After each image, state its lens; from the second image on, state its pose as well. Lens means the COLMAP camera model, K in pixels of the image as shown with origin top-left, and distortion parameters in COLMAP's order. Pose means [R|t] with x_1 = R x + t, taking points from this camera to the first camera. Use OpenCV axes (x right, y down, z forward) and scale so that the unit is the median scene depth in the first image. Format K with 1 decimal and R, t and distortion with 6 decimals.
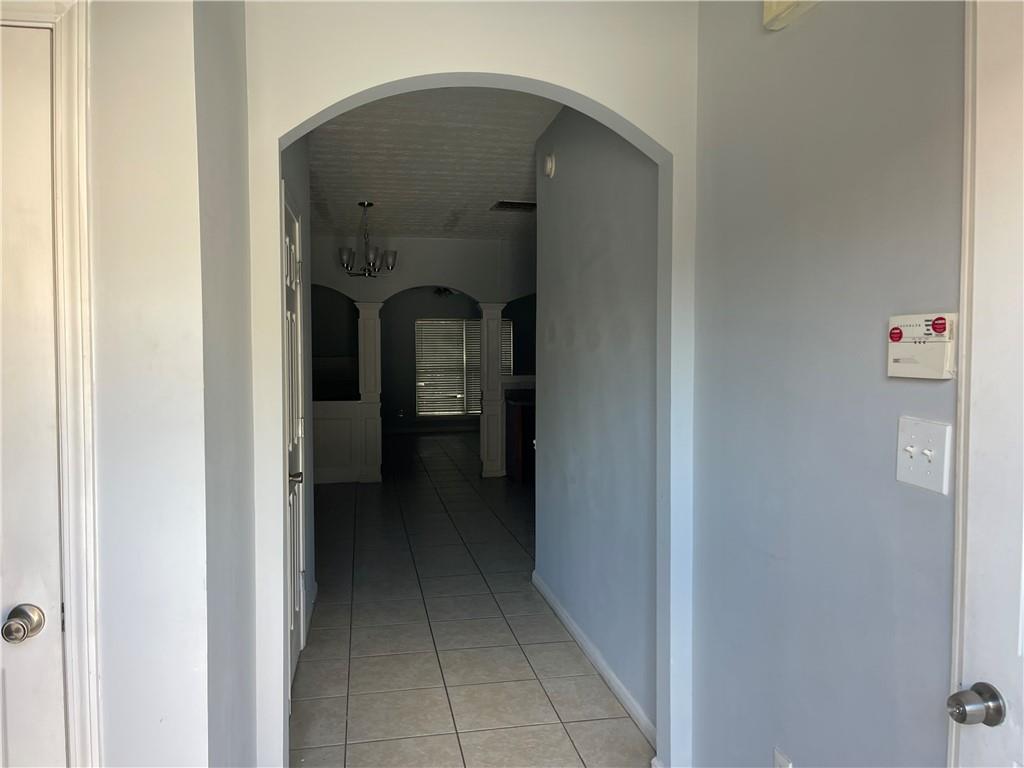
lens RADIAL K [[766.8, 0, 513.6], [0, 766.8, 380.2], [0, 0, 1]] dist [0.054015, -0.005700]
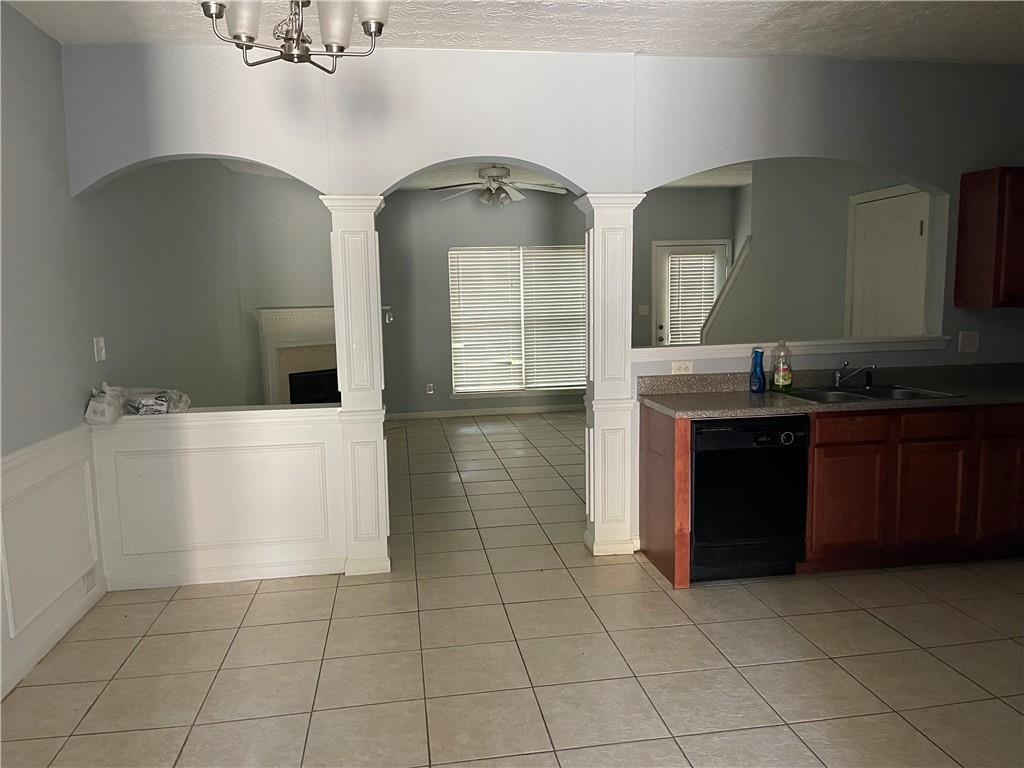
lens RADIAL K [[766.8, 0, 514.2], [0, 766.8, 393.2], [0, 0, 1]] dist [0.054015, -0.005700]
pose [[0.999120, -0.010842, -0.040509, -0.049590], [0.014563, 0.995587, 0.092709, -0.016507], [0.039325, -0.093217, 0.994869, 0.360702]]
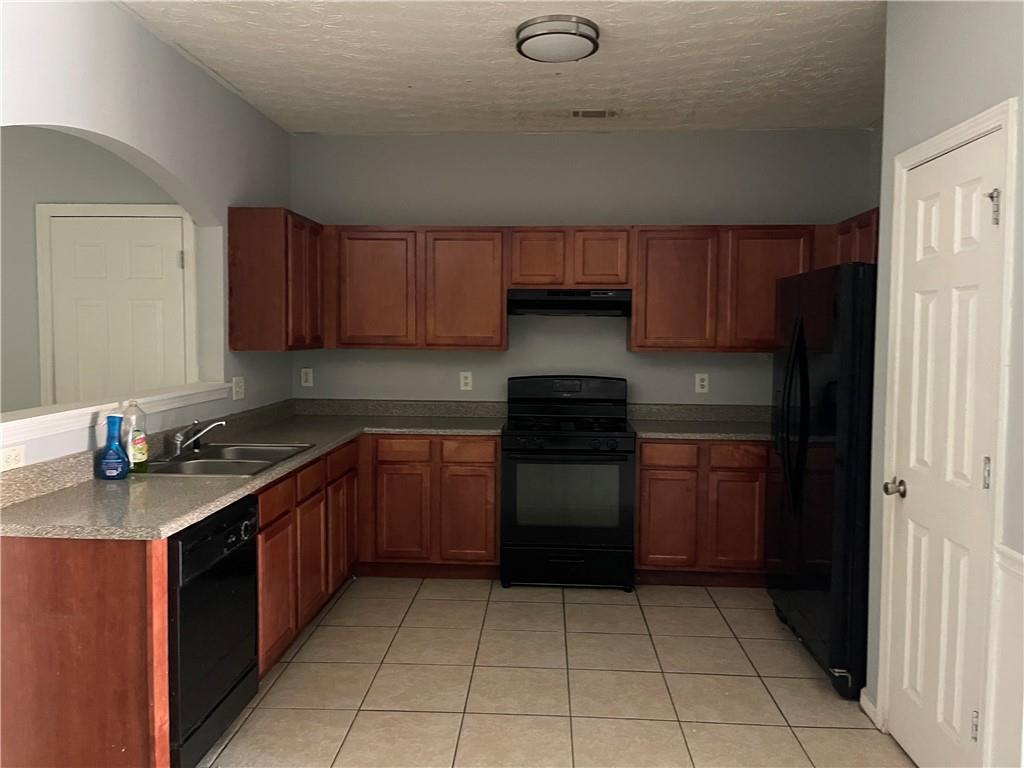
lens RADIAL K [[766.8, 0, 508.3], [0, 766.8, 381.6], [0, 0, 1]] dist [0.054015, -0.005700]
pose [[0.251233, -0.058173, 0.966177, -0.263040], [0.032130, 0.998143, 0.051743, -0.024069], [-0.967393, 0.018044, 0.252636, 0.755292]]
